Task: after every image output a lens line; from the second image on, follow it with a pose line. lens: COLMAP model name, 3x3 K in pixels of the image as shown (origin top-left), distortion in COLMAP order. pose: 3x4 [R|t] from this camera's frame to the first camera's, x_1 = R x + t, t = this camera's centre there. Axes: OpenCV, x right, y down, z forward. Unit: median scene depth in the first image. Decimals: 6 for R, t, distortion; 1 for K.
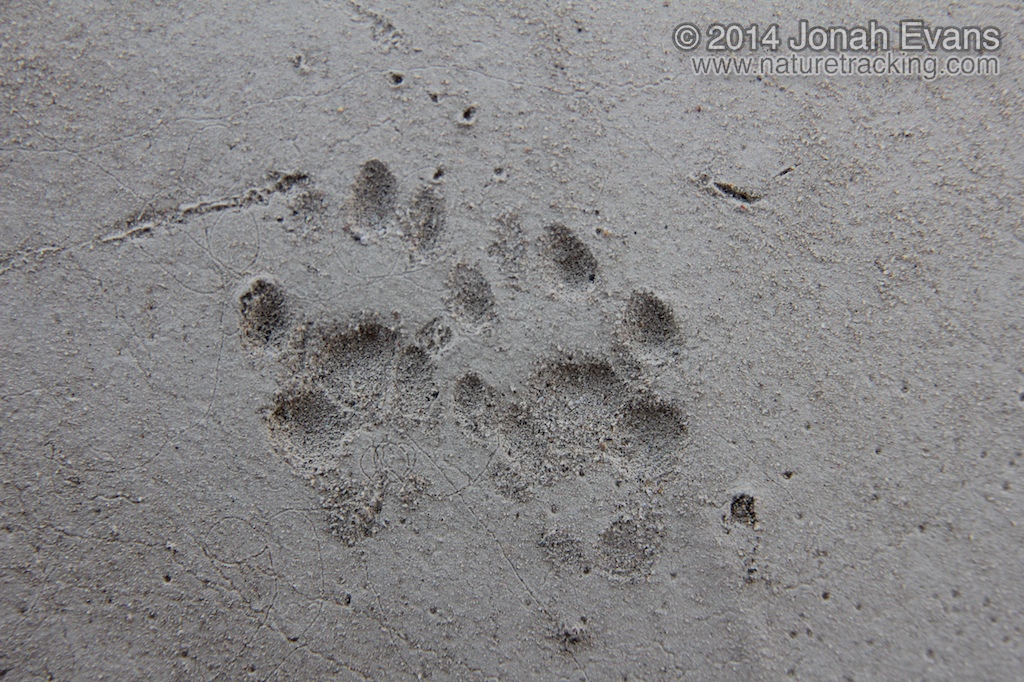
lens RADIAL K [[3394.9, 0, 511.7], [0, 3394.9, 341.5], [0, 0, 1]] dist [-0.700790, 0.000000]
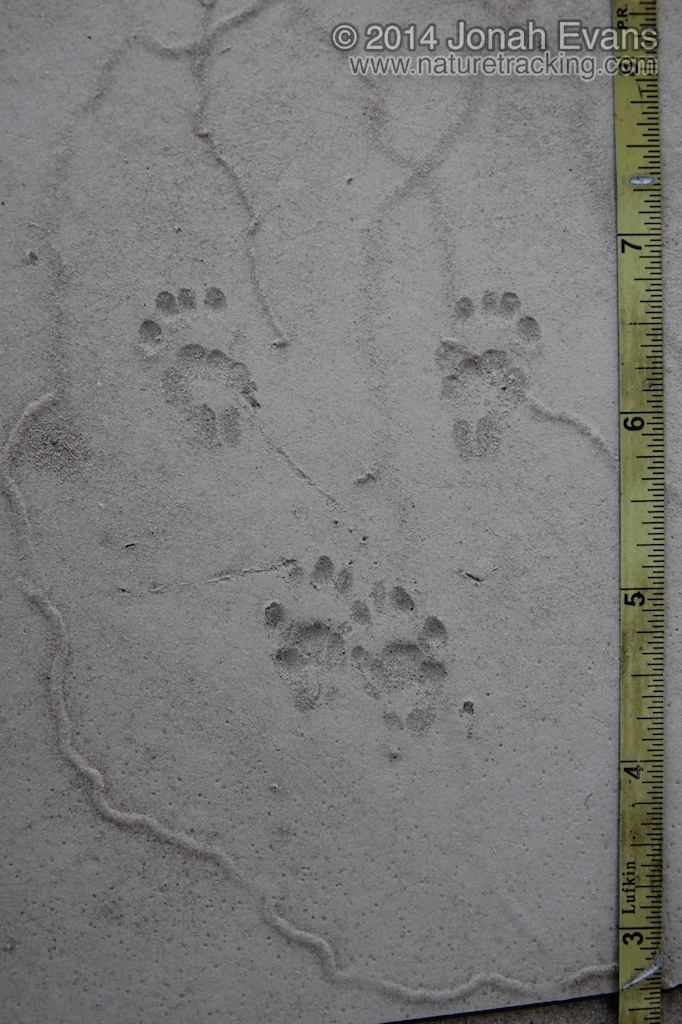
lens RADIAL K [[1662.0, 0, 345.9], [0, 1662.0, 540.5], [0, 0, 1]] dist [-0.169947, 0.000000]
pose [[0.997855, 0.057553, -0.031204, 0.011067], [-0.059844, 0.995132, -0.078305, 0.027812], [0.026546, 0.080005, 0.996441, -0.178927]]
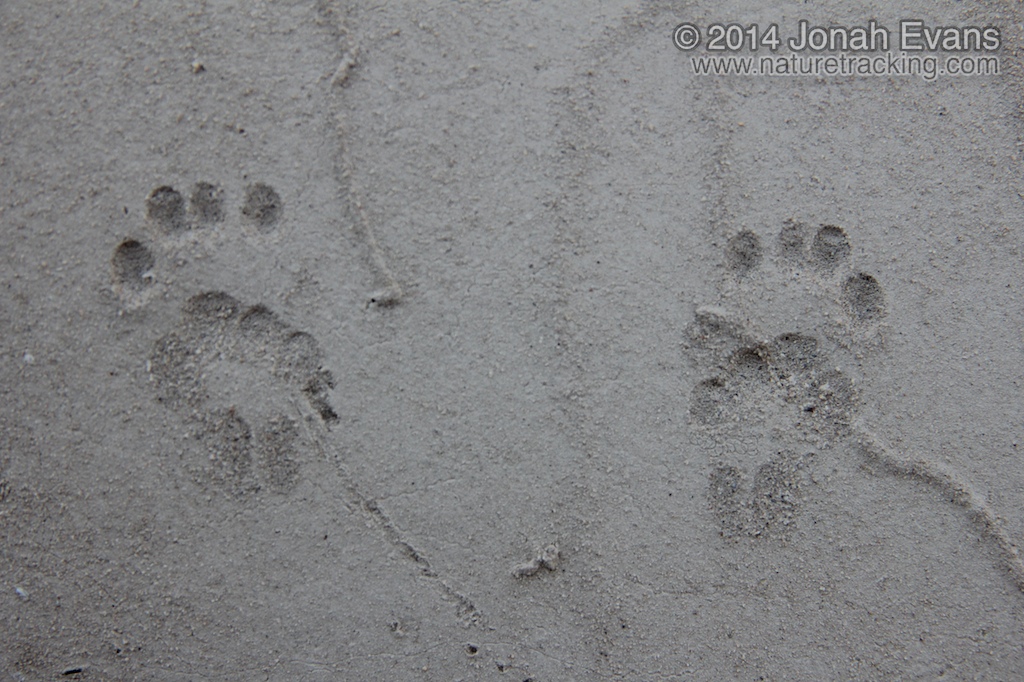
lens RADIAL K [[3394.9, 0, 507.5], [0, 3394.9, 338.5], [0, 0, 1]] dist [-0.700790, 0.000000]
pose [[0.993328, 0.108580, -0.038864, 0.015024], [-0.113952, 0.975949, -0.185846, 0.041073], [0.017750, 0.189035, 0.981810, -0.246418]]
